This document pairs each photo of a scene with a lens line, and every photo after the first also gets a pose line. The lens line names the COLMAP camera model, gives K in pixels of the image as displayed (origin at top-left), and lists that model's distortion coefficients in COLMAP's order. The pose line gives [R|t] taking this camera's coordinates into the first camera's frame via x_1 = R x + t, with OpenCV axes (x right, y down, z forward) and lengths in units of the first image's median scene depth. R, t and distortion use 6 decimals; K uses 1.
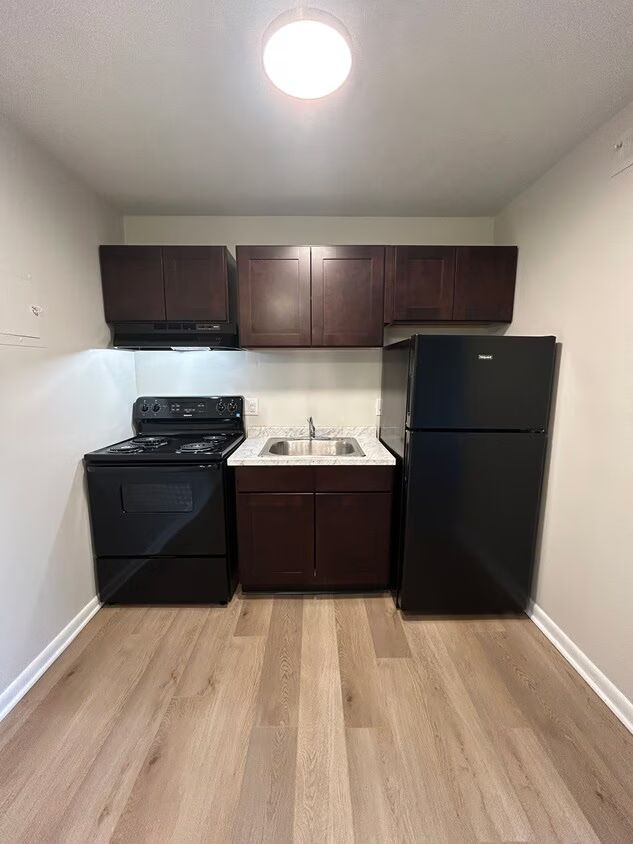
lens RADIAL K [[339.7, 0, 316.5], [0, 339.7, 422.0], [0, 0, 1]] dist [-0.001878, -0.000159]
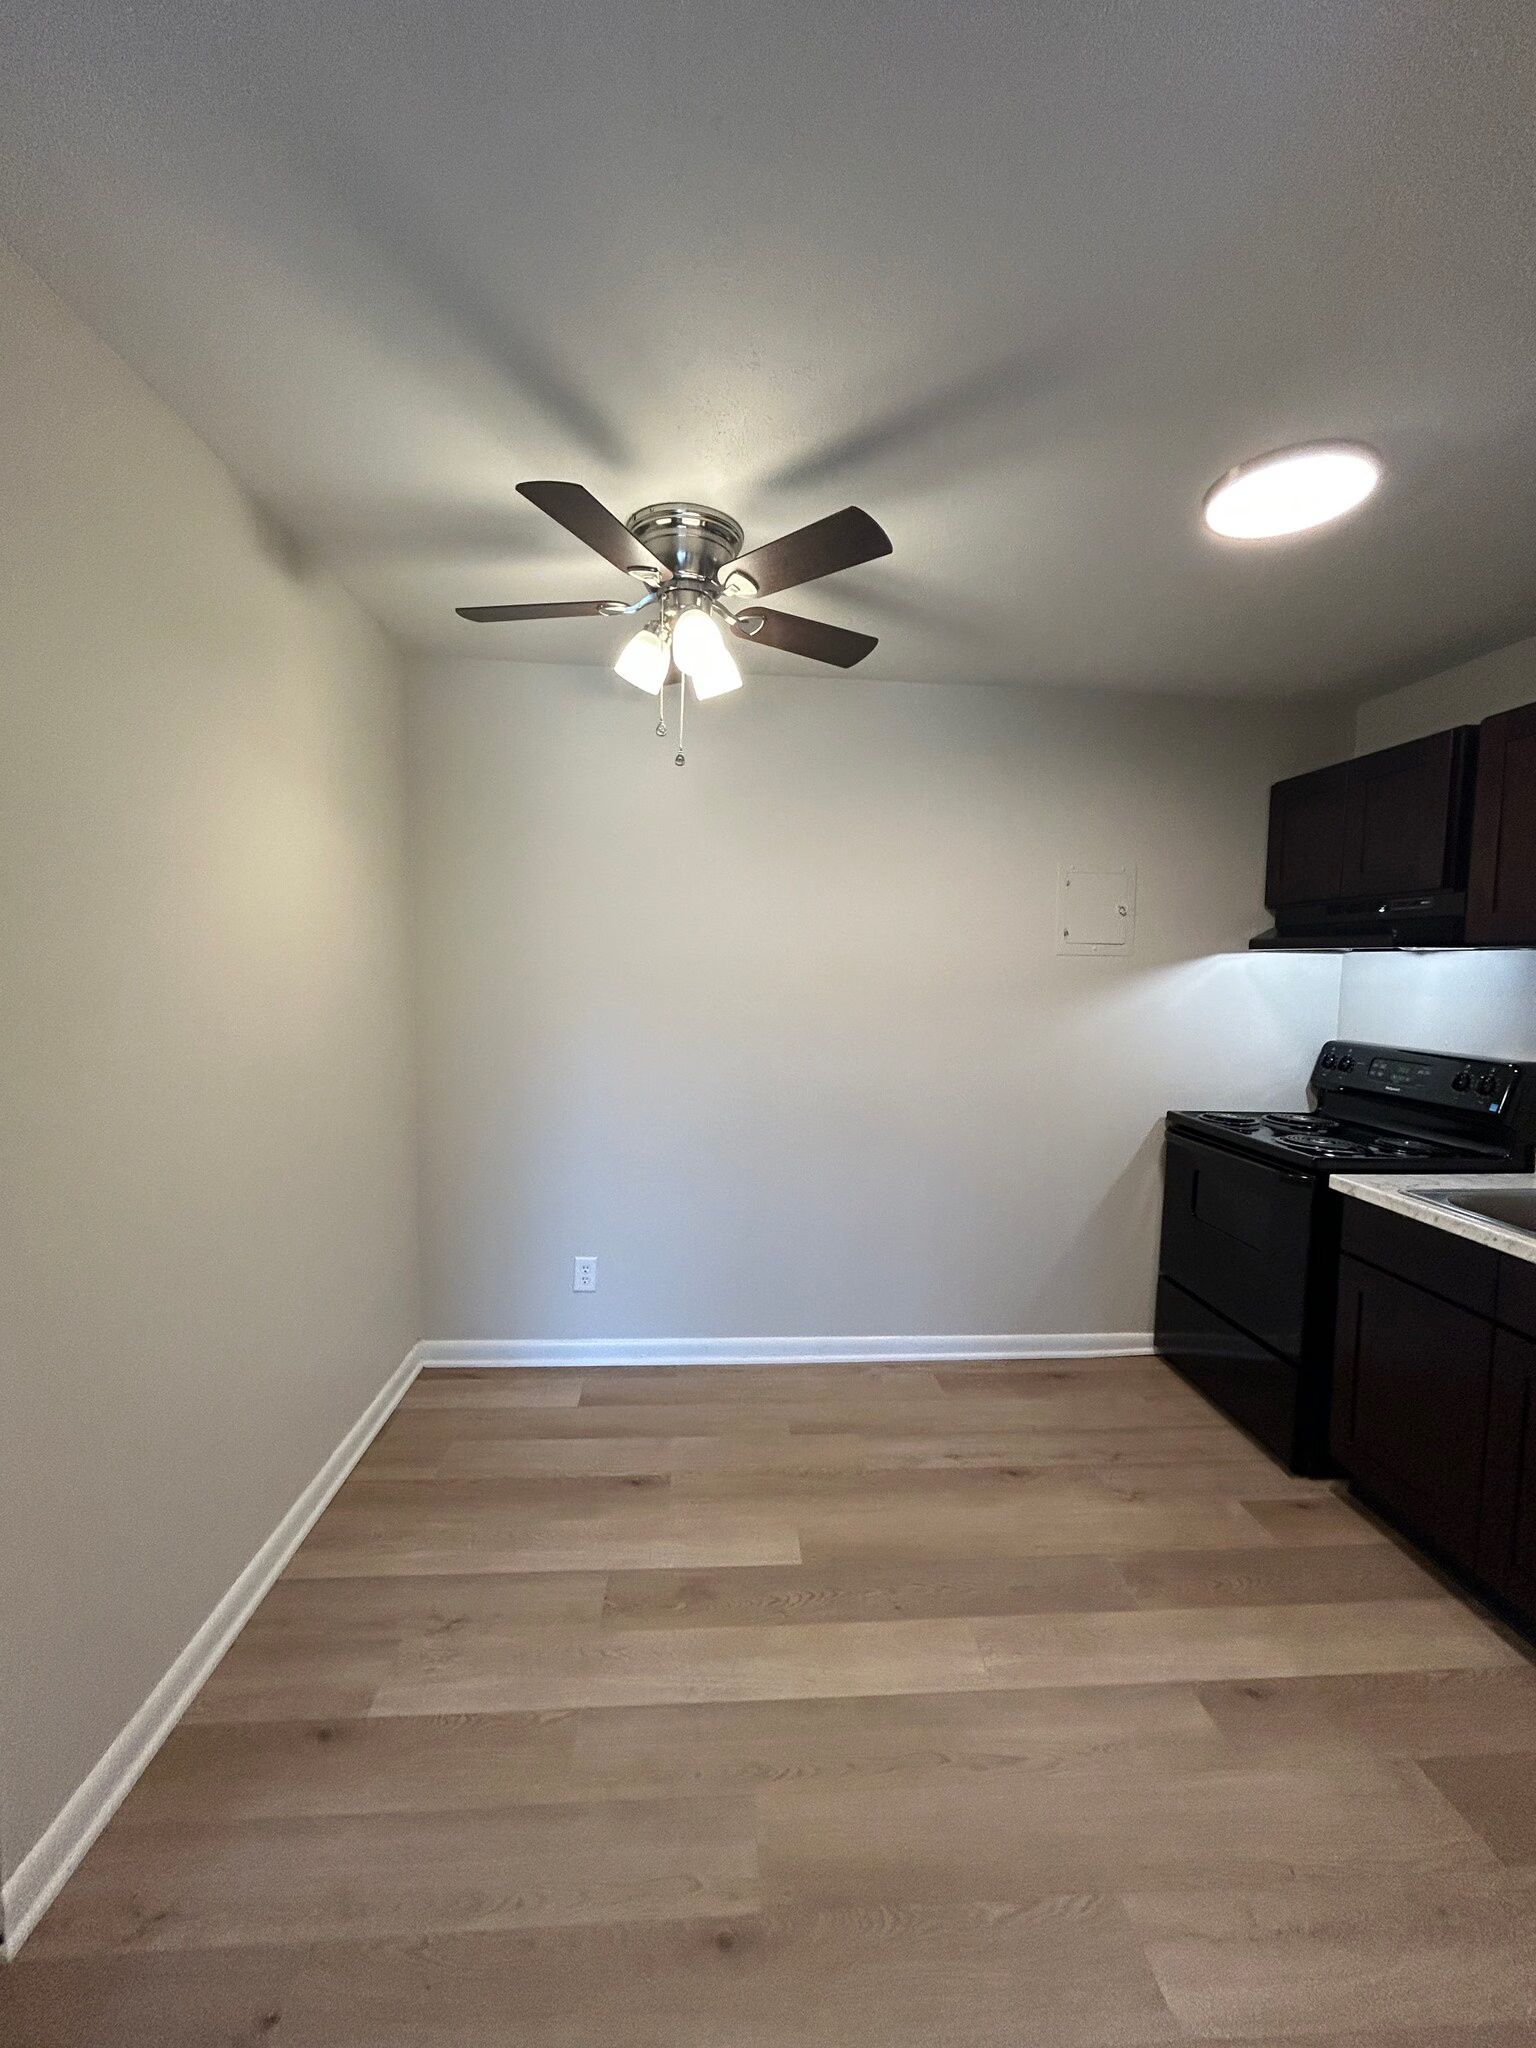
lens RADIAL K [[824.3, 0, 768.0], [0, 824.3, 1024.0], [0, 0, 1]] dist [-0.001878, -0.000159]
pose [[0.058963, 0.077580, -0.995241, 0.856783], [-0.166680, 0.983745, 0.066809, -0.048908], [0.984247, 0.161947, 0.070935, 0.078103]]
